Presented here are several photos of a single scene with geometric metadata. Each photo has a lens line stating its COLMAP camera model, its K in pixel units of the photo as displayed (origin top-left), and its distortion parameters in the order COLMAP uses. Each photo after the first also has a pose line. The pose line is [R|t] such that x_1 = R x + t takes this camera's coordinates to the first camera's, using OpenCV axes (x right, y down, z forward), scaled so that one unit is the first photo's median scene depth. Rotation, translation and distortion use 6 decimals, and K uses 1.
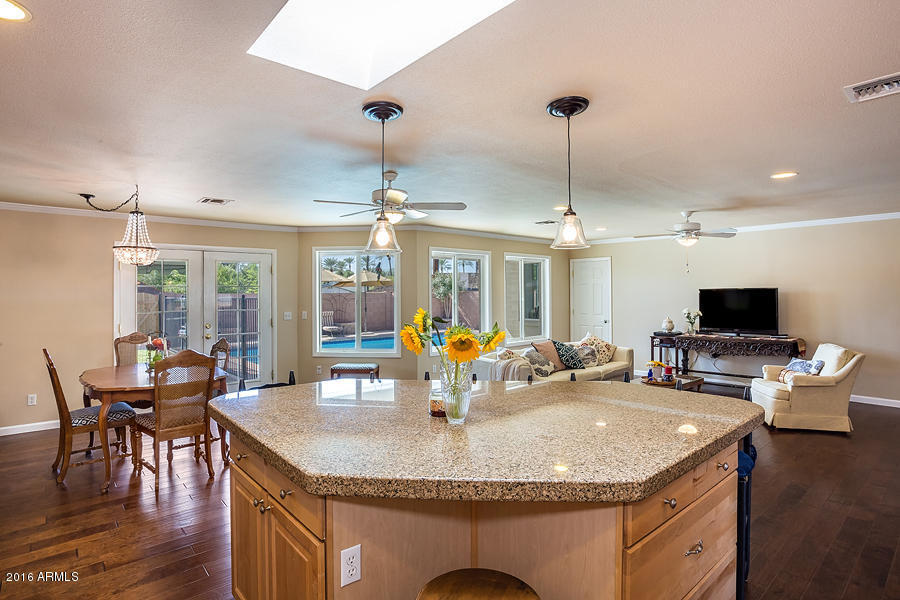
lens RADIAL K [[472.0, 0, 450.0], [0, 472.0, 300.0], [0, 0, 1]] dist [-0.073510, 0.039391]
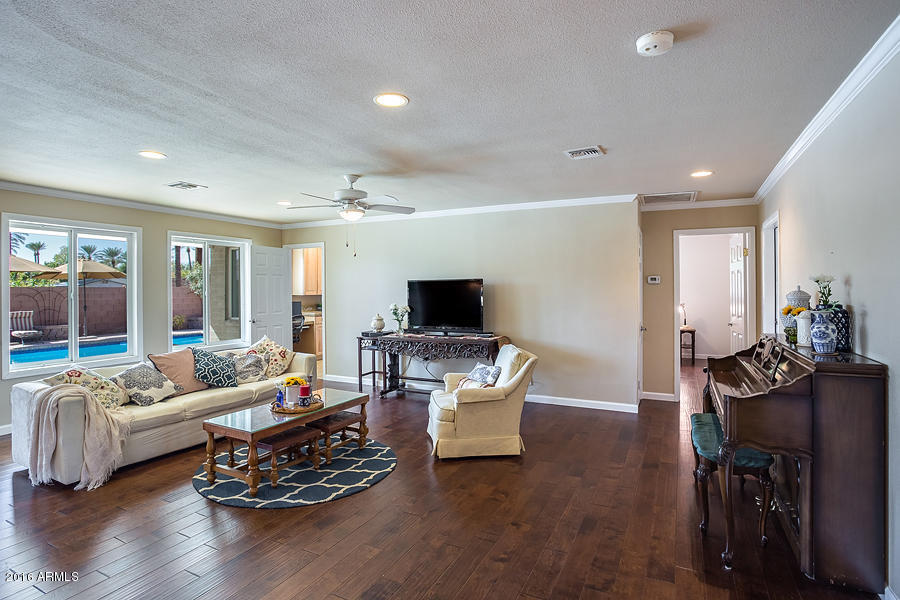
lens RADIAL K [[459.2, 0, 450.0], [0, 459.2, 300.0], [0, 0, 1]] dist [-0.071081, 0.034723]
pose [[0.927025, -0.005886, 0.374954, 0.308598], [0.002658, 0.999955, 0.009127, 0.004868], [-0.374990, -0.007464, 0.926999, 0.200316]]
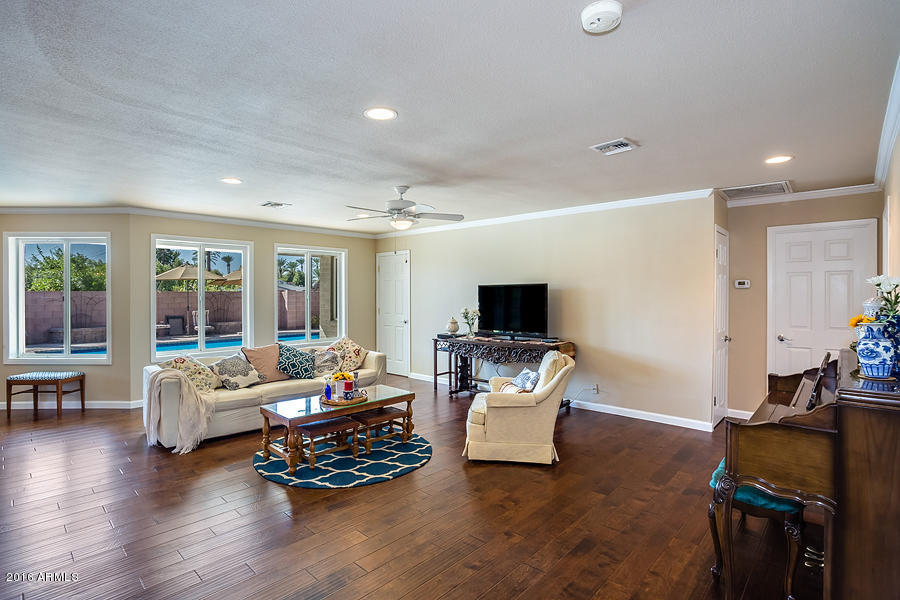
lens RADIAL K [[441.0, 0, 447.6], [0, 441.0, 307.6], [0, 0, 1]] dist [-0.074832, 0.033615]
pose [[0.995229, 0.002129, 0.097548, 0.418624], [-0.003828, 0.999844, 0.017229, 0.004728], [-0.097496, -0.017520, 0.995082, 0.183733]]
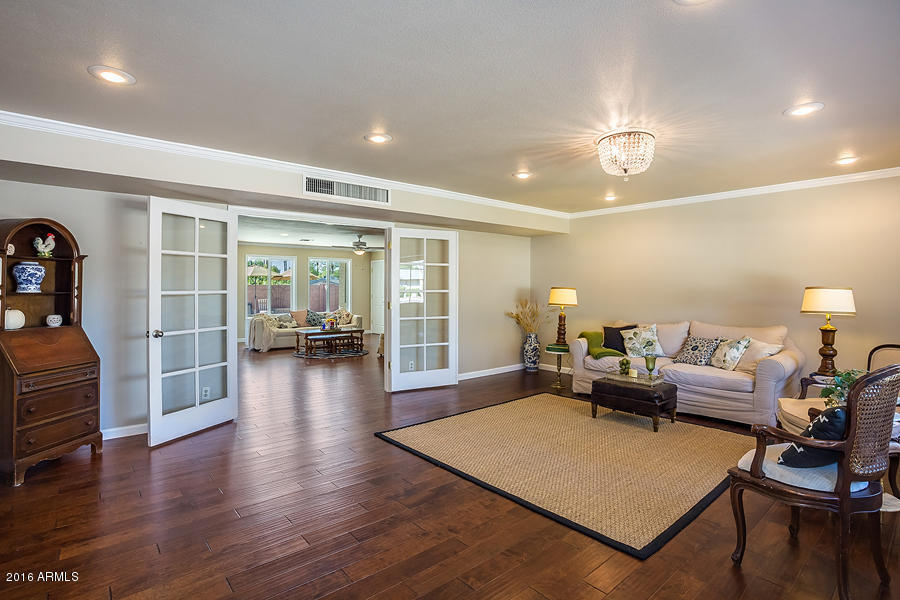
lens RADIAL K [[454.0, 0, 450.0], [0, 454.0, 300.0], [0, 0, 1]] dist [-0.001179, 0.036736]
pose [[0.999759, 0.003953, -0.021593, 0.730249], [-0.003683, 0.999915, 0.012530, 0.024523], [0.021641, -0.012448, 0.999688, -0.605977]]
